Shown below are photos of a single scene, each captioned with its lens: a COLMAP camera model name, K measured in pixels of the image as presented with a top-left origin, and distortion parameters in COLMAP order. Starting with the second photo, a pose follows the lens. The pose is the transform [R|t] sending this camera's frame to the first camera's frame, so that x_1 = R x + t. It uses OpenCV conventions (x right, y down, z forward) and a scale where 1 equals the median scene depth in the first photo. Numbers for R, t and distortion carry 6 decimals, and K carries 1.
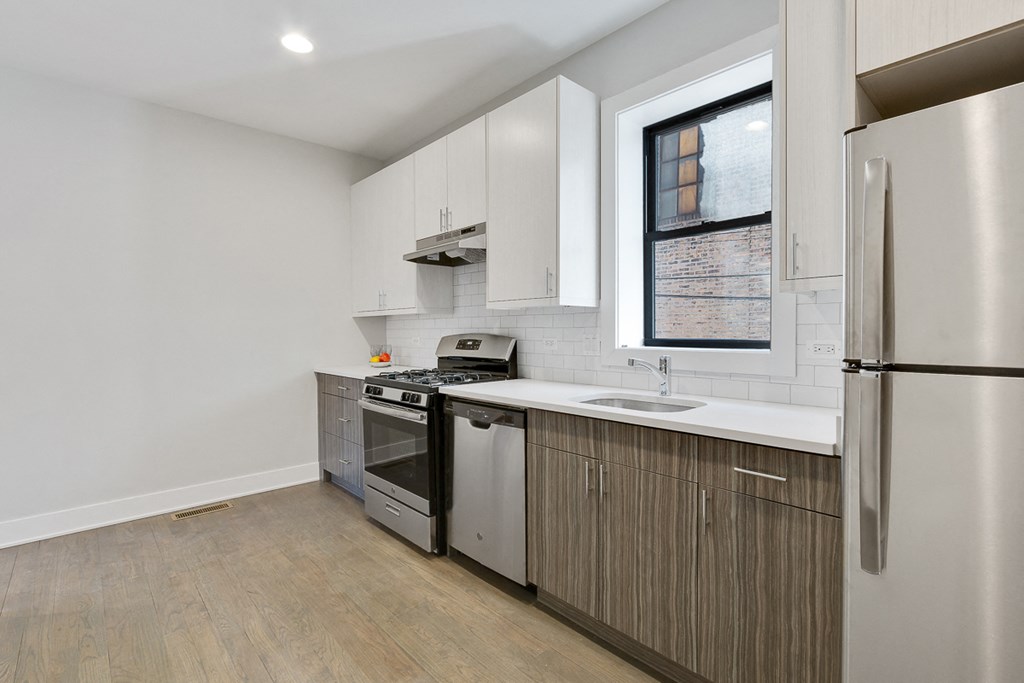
lens RADIAL K [[482.3, 0, 512.0], [0, 482.3, 341.5], [0, 0, 1]] dist [-0.001920, -0.000328]
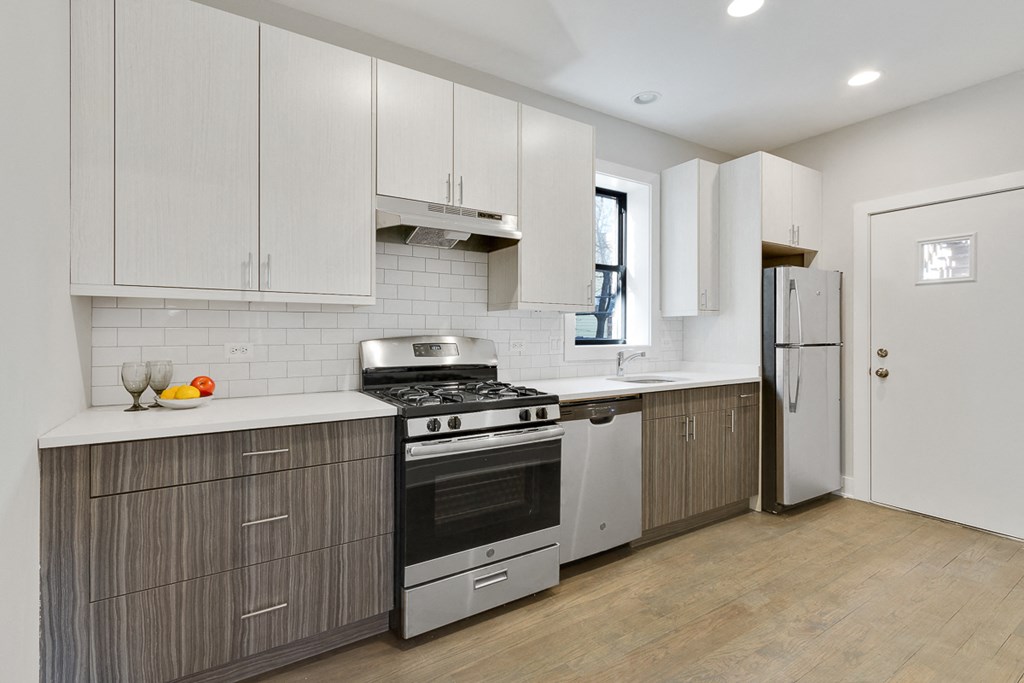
lens RADIAL K [[478.2, 0, 509.7], [0, 478.2, 334.3], [0, 0, 1]] dist [-0.000845, 0.000010]
pose [[0.165047, 0.005261, 0.986272, -1.156465], [0.019838, 0.999766, -0.008653, -0.013825], [-0.986086, 0.020994, 0.164904, 1.031115]]
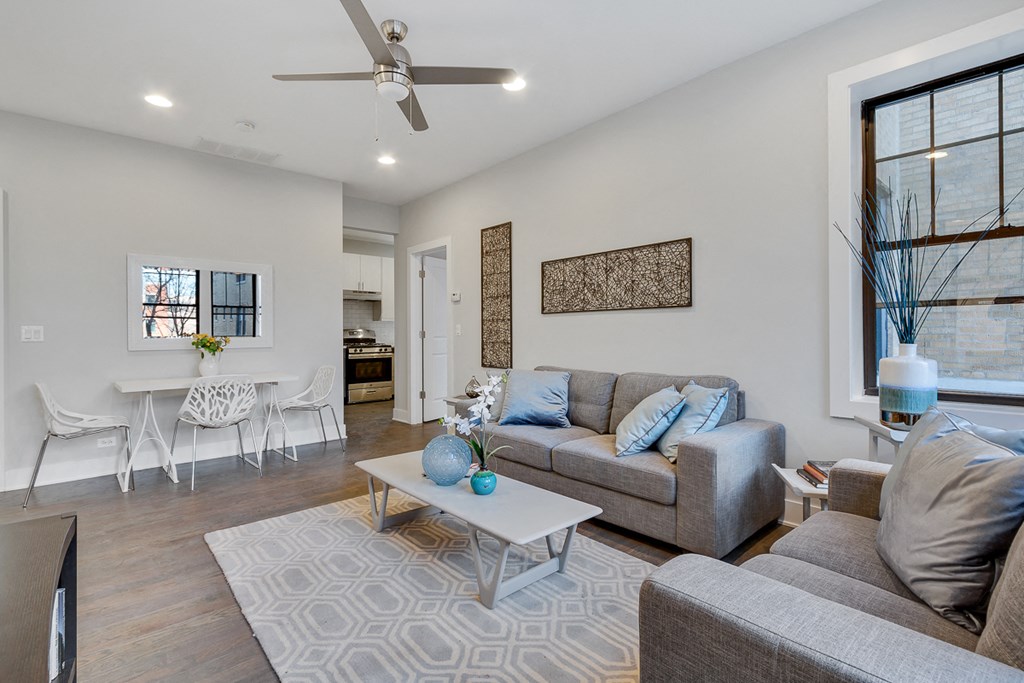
lens RADIAL K [[478.2, 0, 509.7], [0, 478.2, 334.3], [0, 0, 1]] dist [-0.000845, 0.000010]
pose [[0.003542, 0.002604, 0.999990, -3.695494], [0.028191, 0.999599, -0.002703, 0.057313], [-0.999596, 0.028200, 0.003467, 0.209490]]
